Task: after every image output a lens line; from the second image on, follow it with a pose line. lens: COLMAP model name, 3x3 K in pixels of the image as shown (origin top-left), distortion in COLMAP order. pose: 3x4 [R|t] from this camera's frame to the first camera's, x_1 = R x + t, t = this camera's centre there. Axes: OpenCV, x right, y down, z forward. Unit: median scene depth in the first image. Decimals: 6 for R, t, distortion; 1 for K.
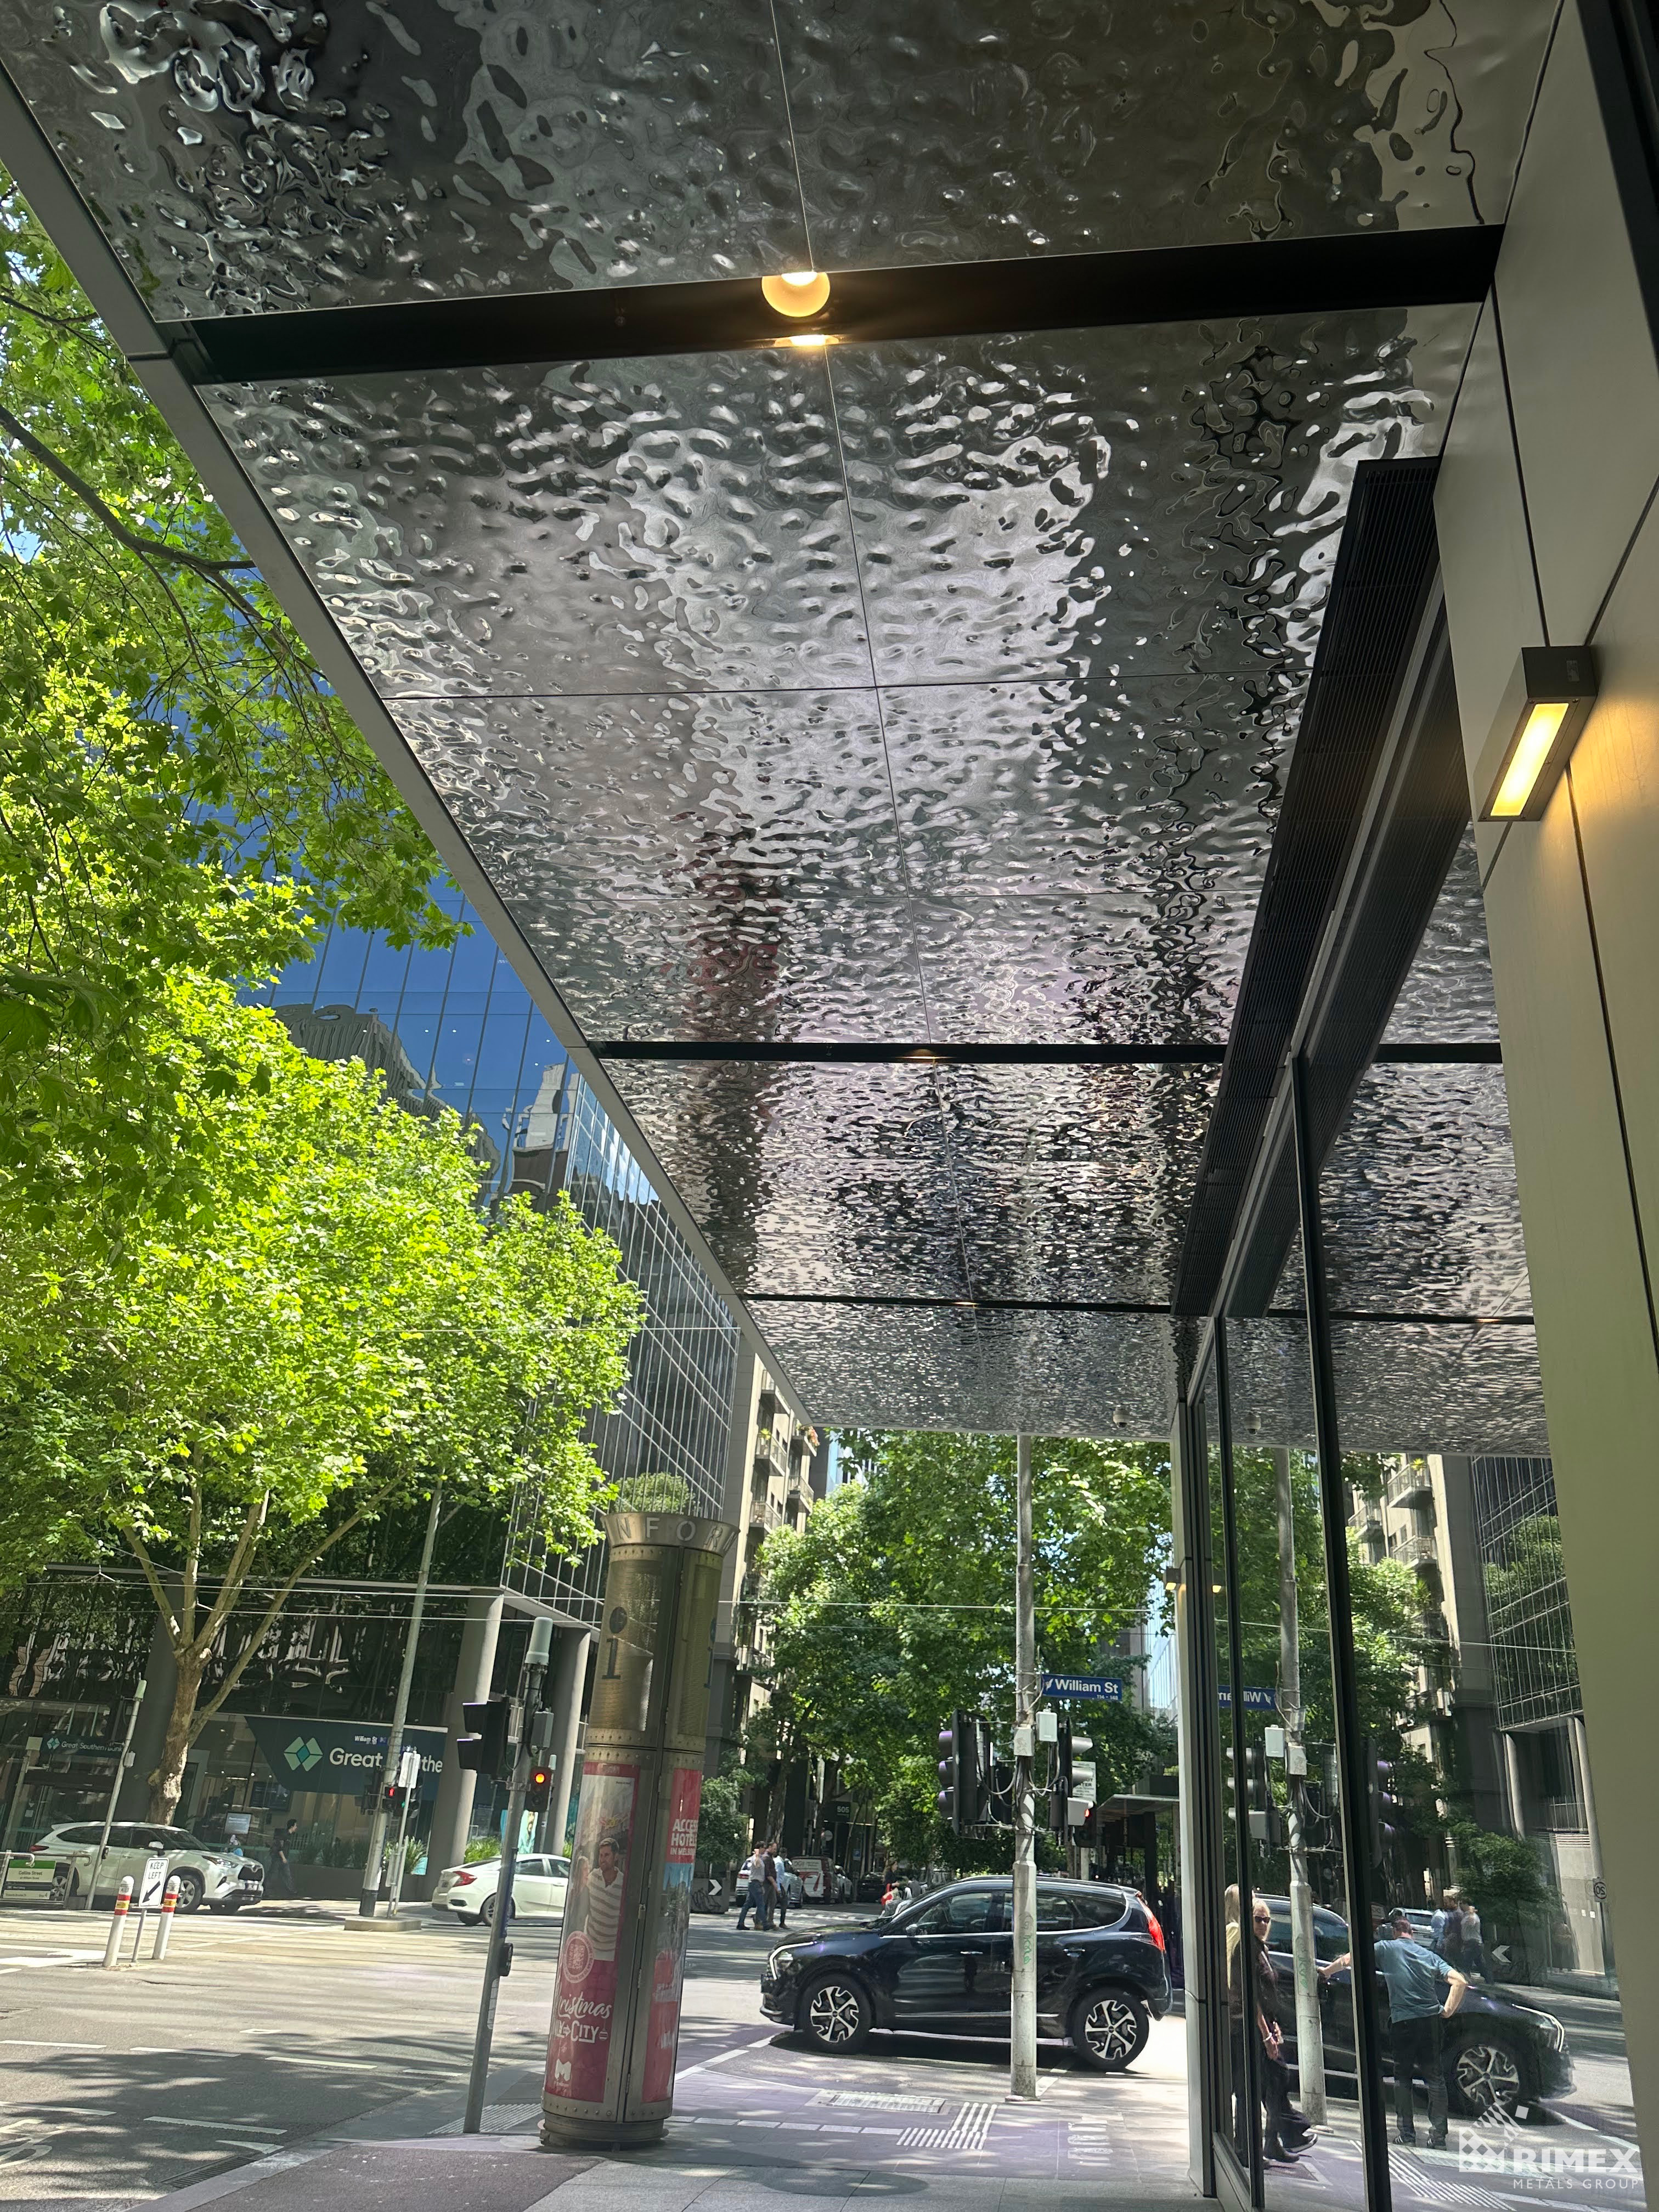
lens RADIAL K [[1544.9, 0, 838.9], [0, 1544.9, 1067.3], [0, 0, 1]] dist [0.156150, -0.305735]
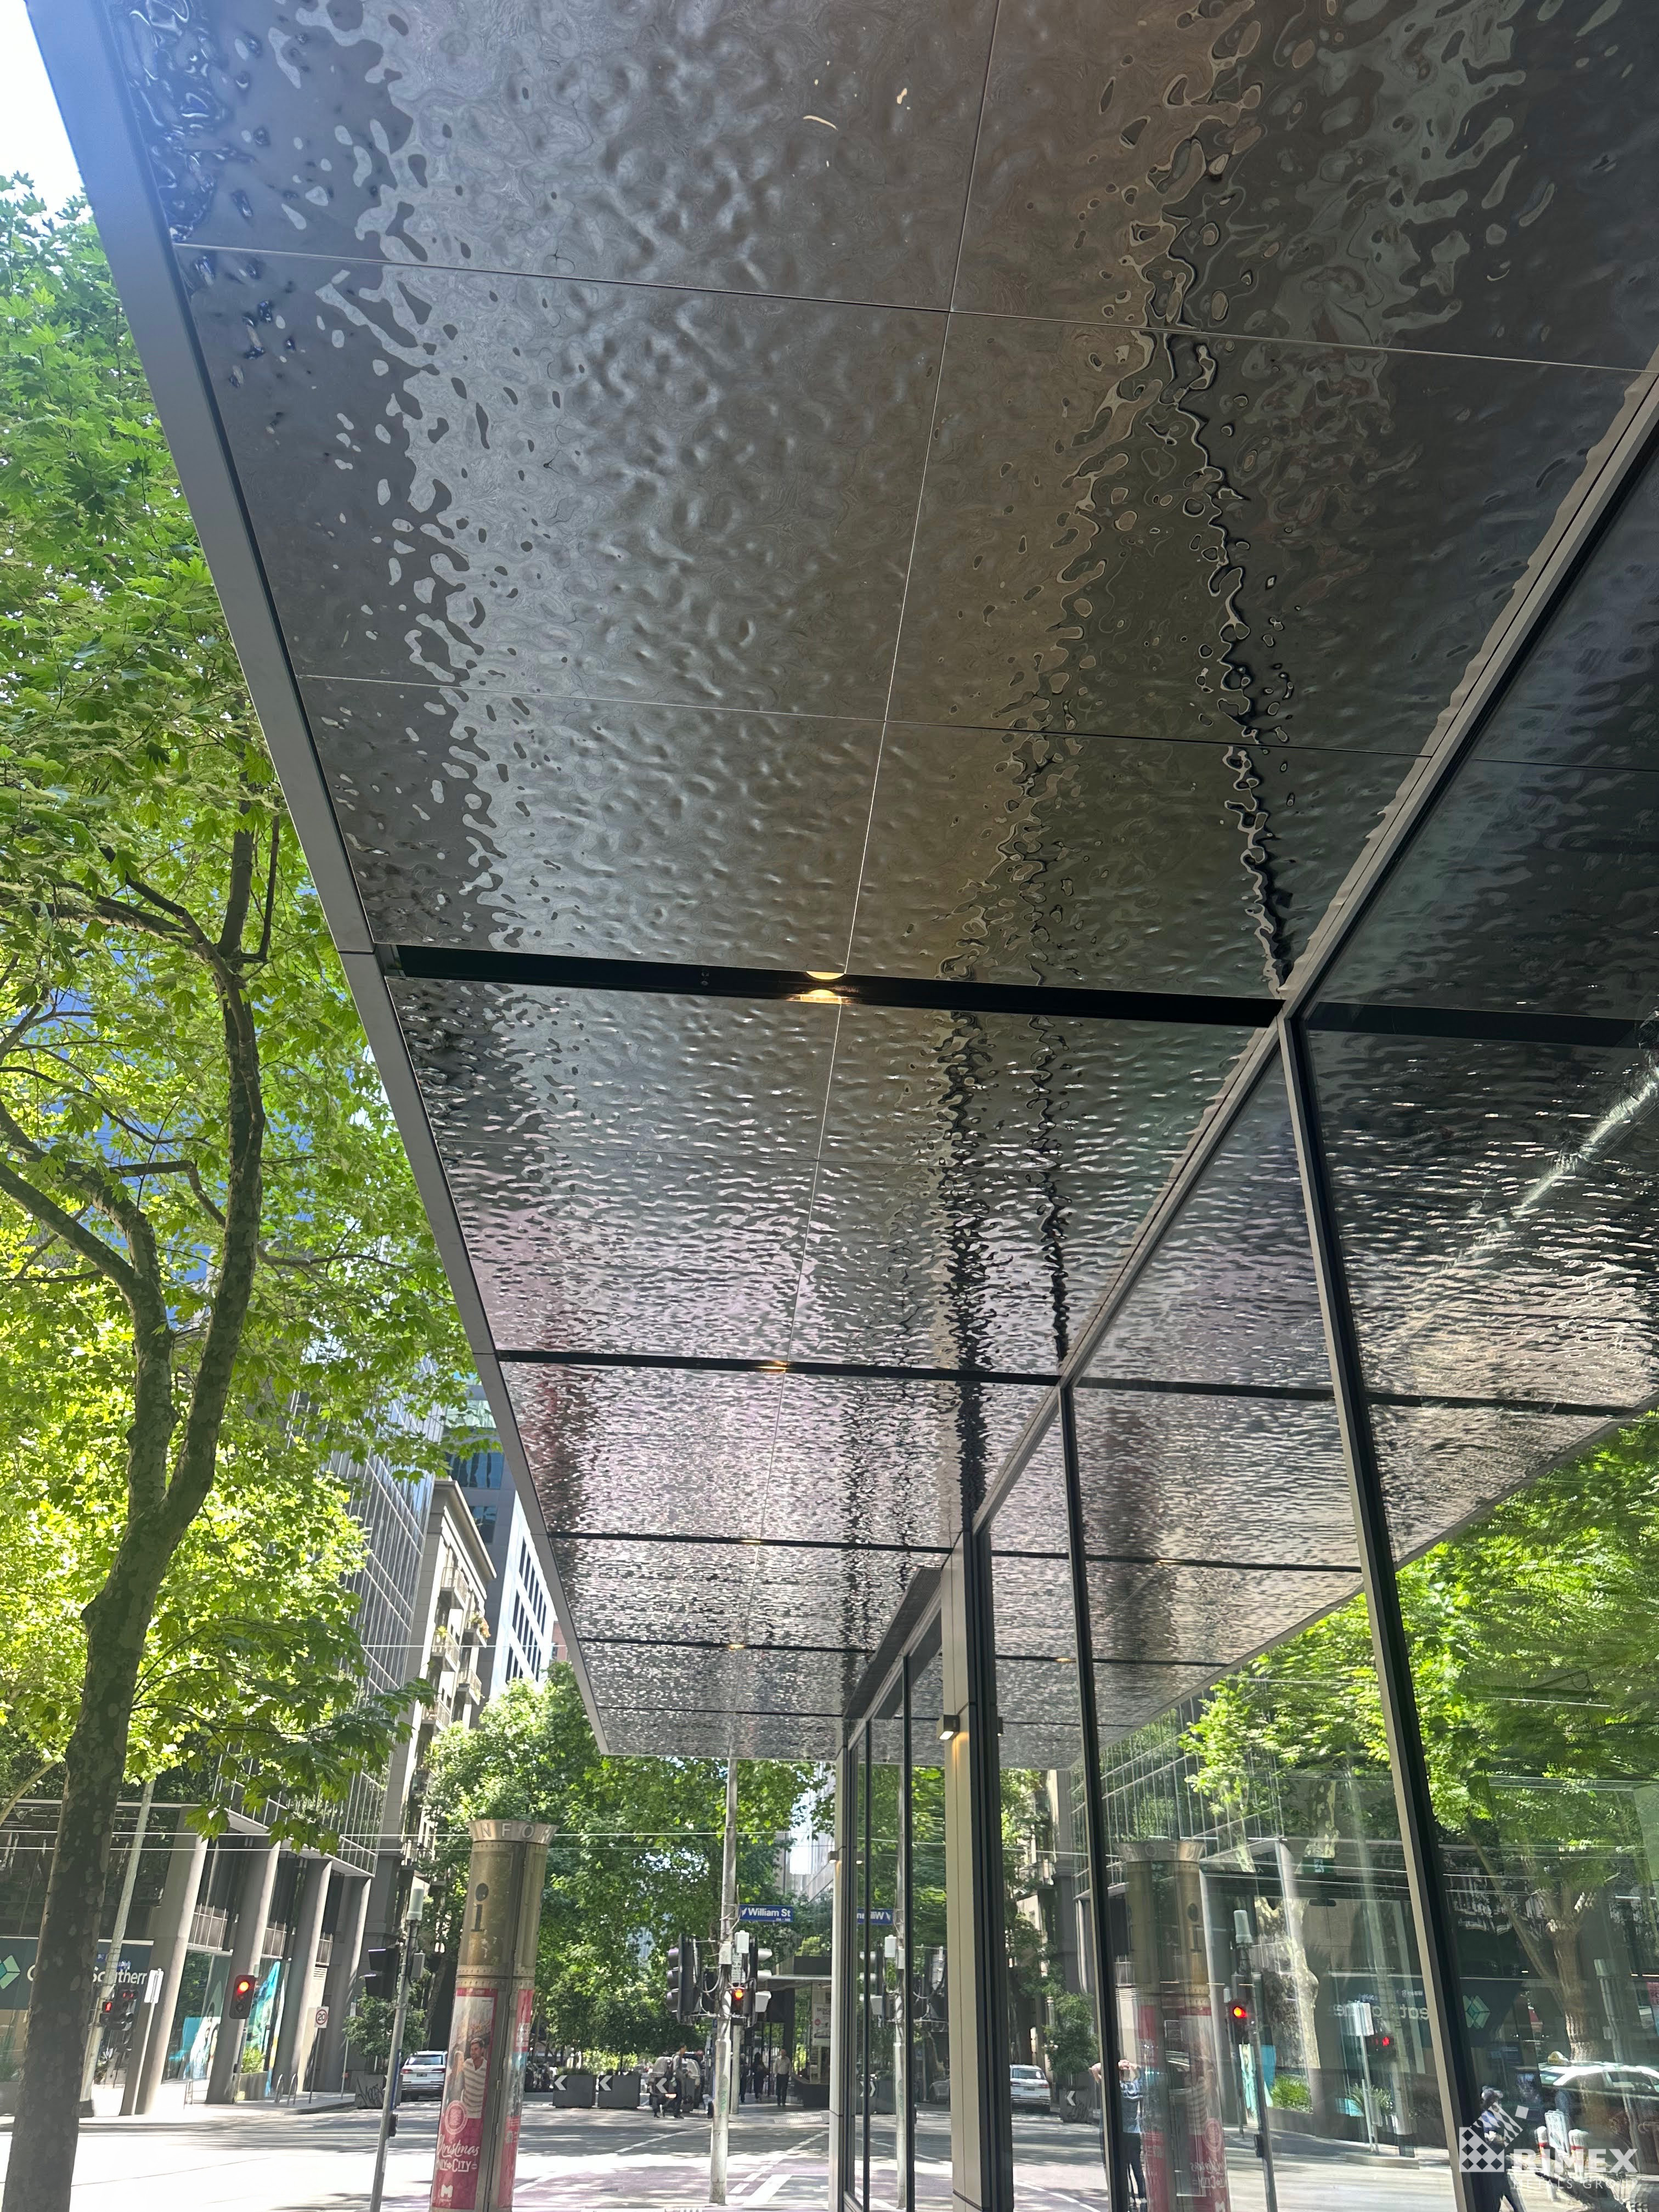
lens RADIAL K [[1601.6, 0, 834.4], [0, 1601.6, 1050.1], [0, 0, 1]] dist [0.029734, -0.057226]
pose [[0.977640, 0.063560, 0.200448, -0.033673], [-0.045944, 0.994759, -0.091346, -0.068034], [-0.205203, 0.080094, 0.975437, -0.134878]]
